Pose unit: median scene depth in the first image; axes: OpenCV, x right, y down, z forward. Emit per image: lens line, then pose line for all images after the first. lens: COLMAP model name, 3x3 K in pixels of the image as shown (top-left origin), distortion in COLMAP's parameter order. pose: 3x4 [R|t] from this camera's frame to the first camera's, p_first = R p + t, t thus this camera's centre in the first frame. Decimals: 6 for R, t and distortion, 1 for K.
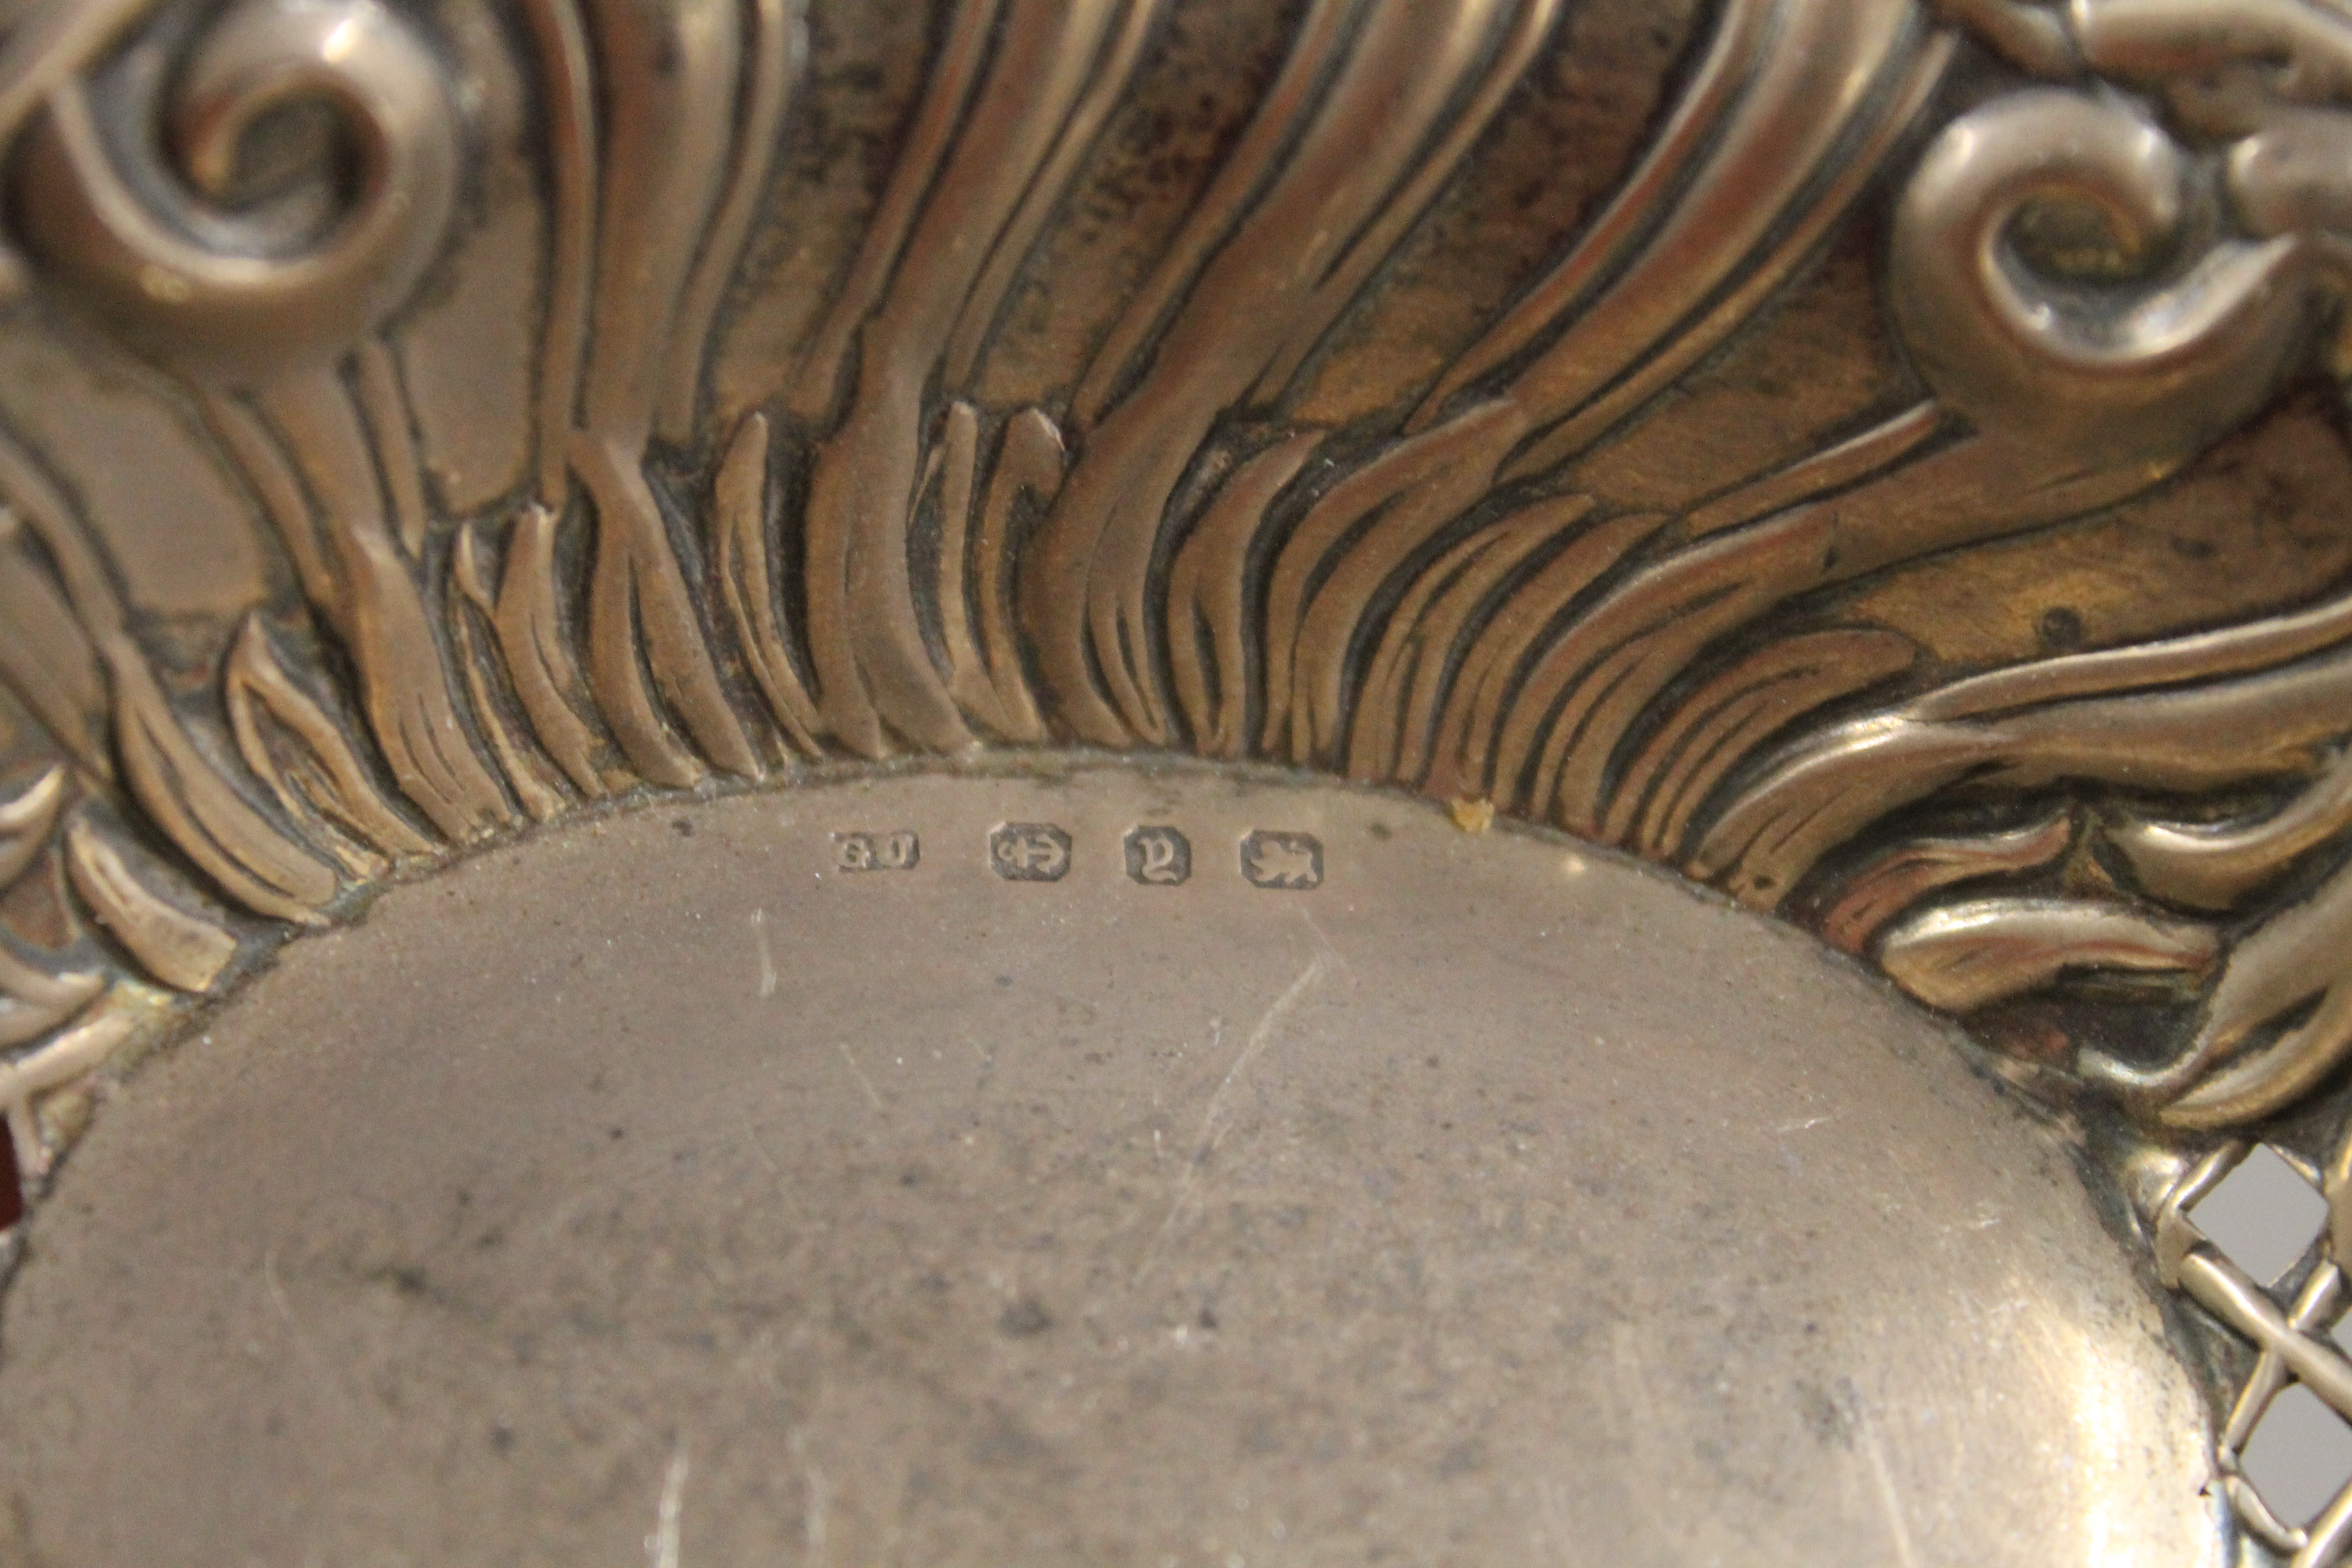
lens RADIAL K [[5190.9, 0, 1218.3], [0, 5190.9, 782.6], [0, 0, 1]] dist [0.032233, -0.207313]
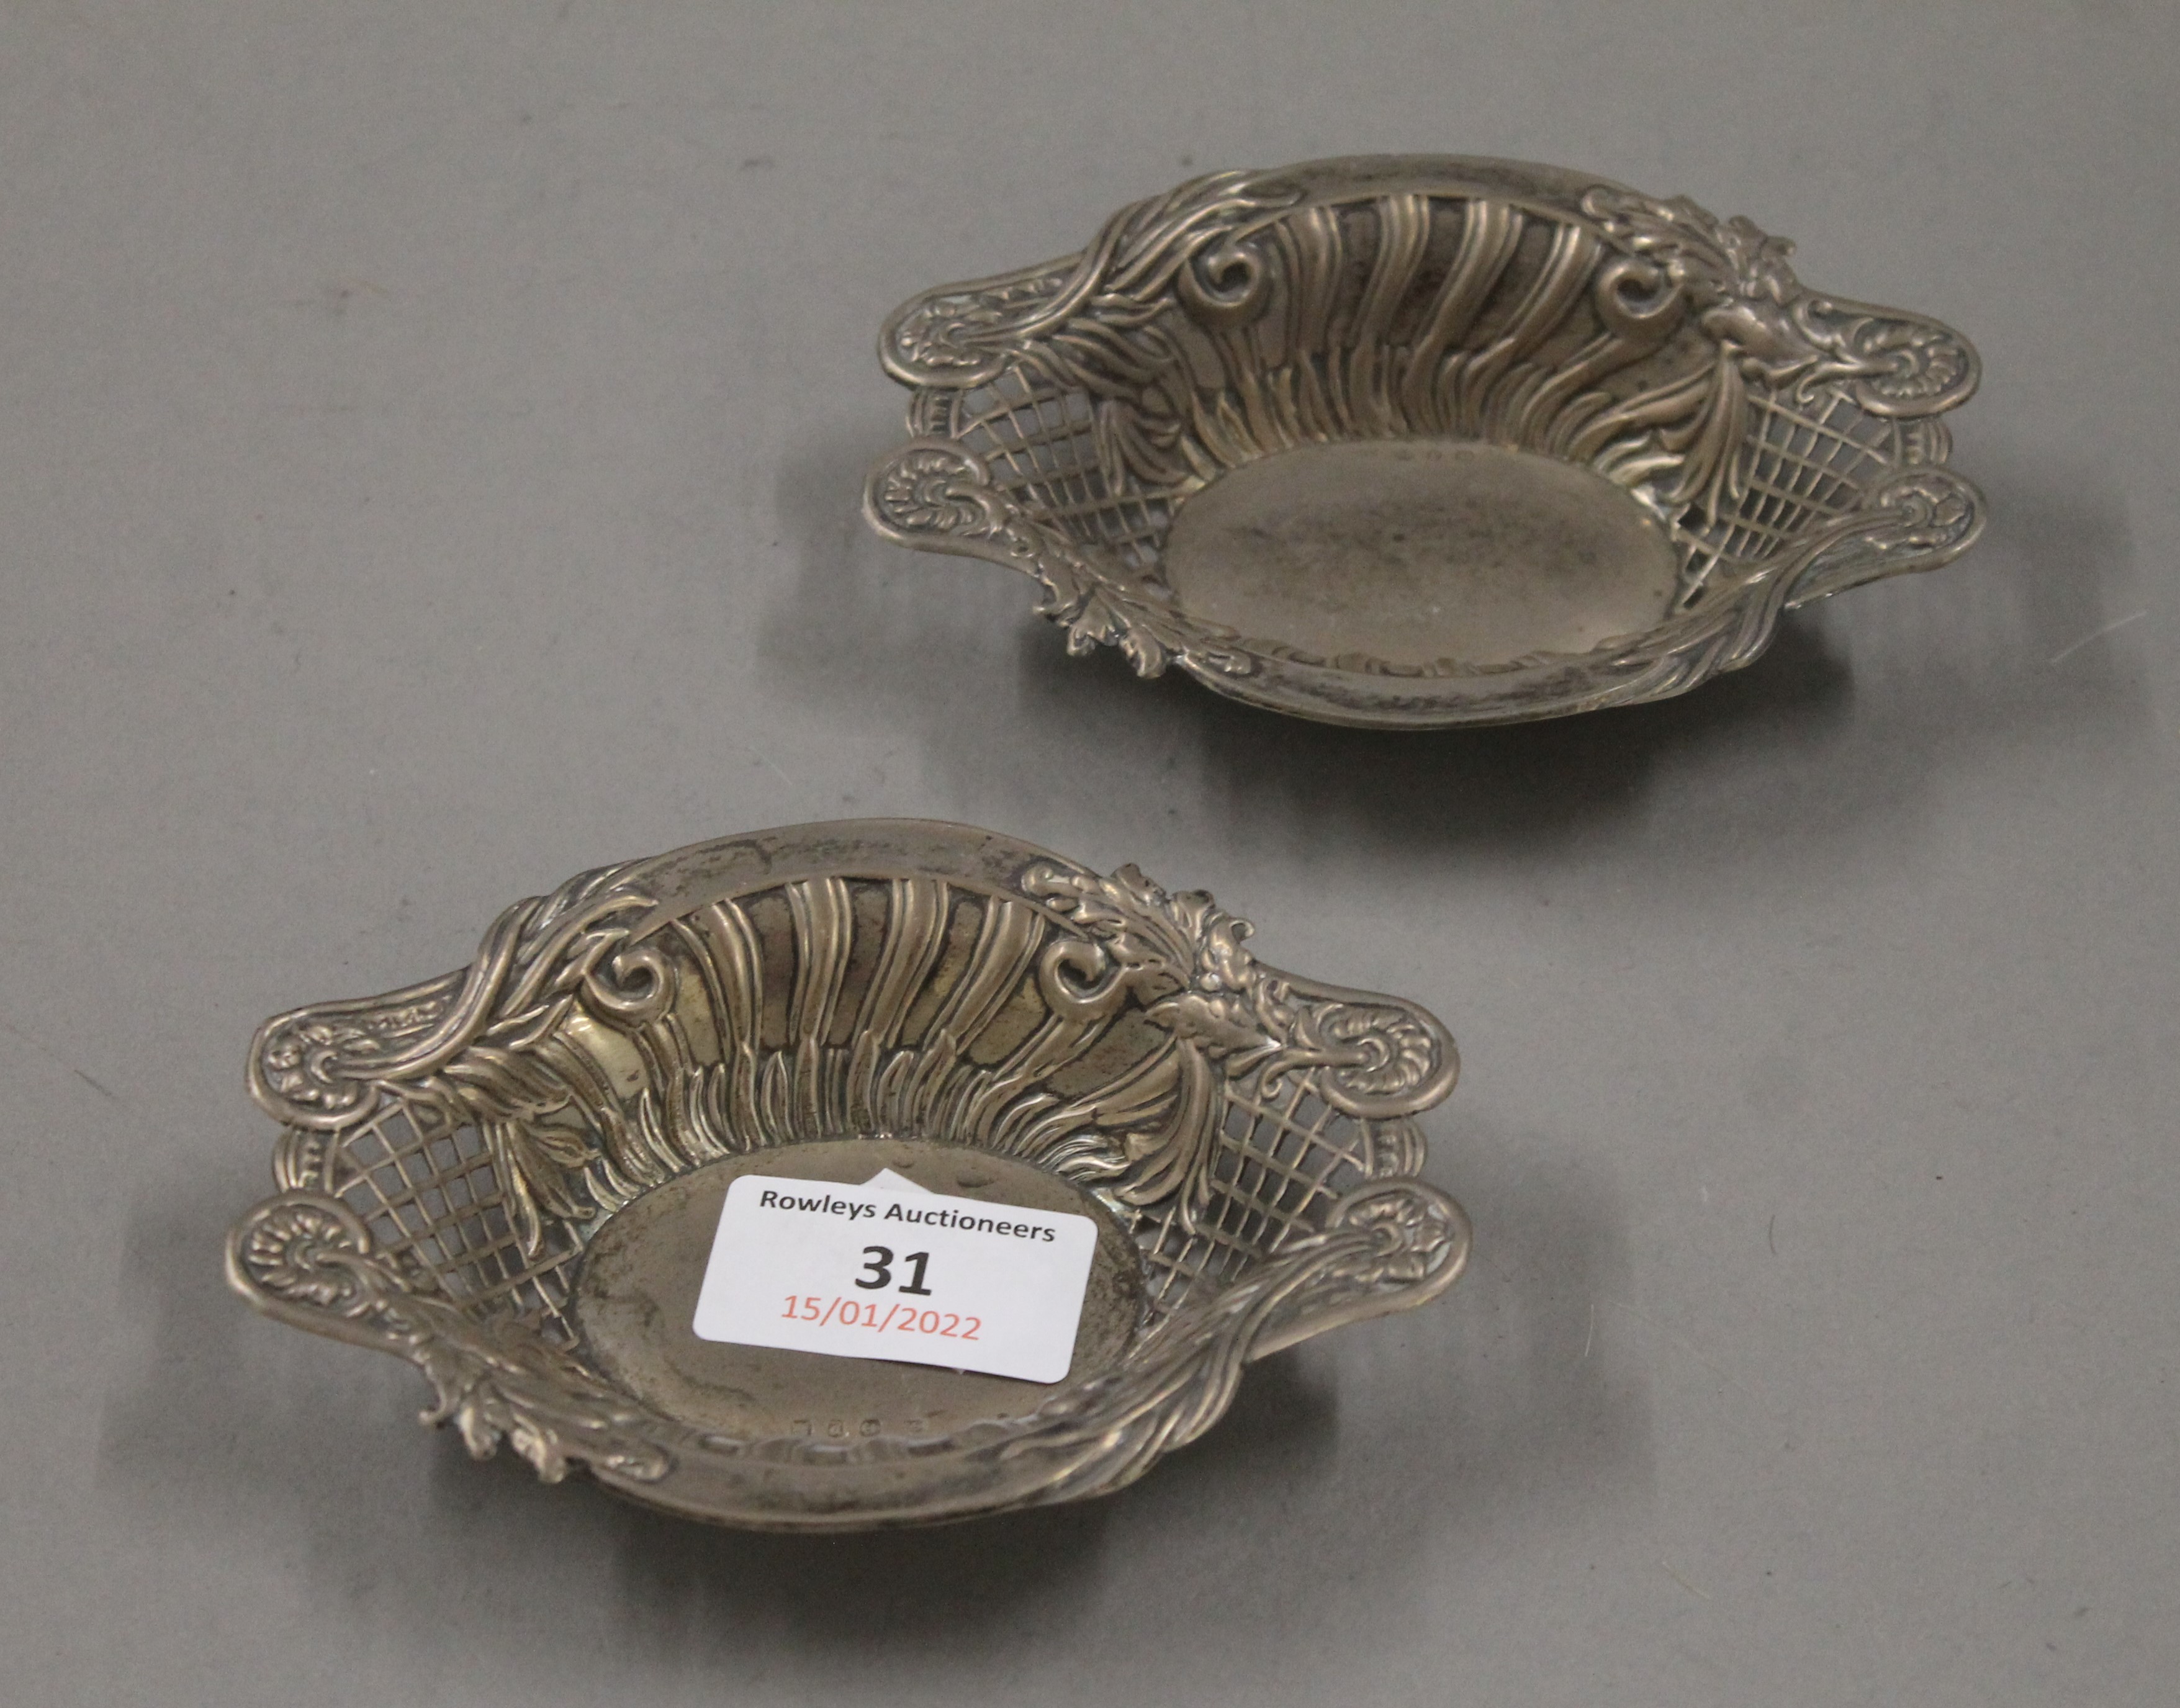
lens RADIAL K [[6302.2, 0, 1090.0], [0, 6302.2, 854.0], [0, 0, 1]] dist [-0.036918, -0.050316]
pose [[0.989069, -0.026335, -0.145084, 0.459039], [-0.008214, 0.972553, -0.232535, 1.566319], [0.147226, 0.231185, 0.961706, -3.987308]]
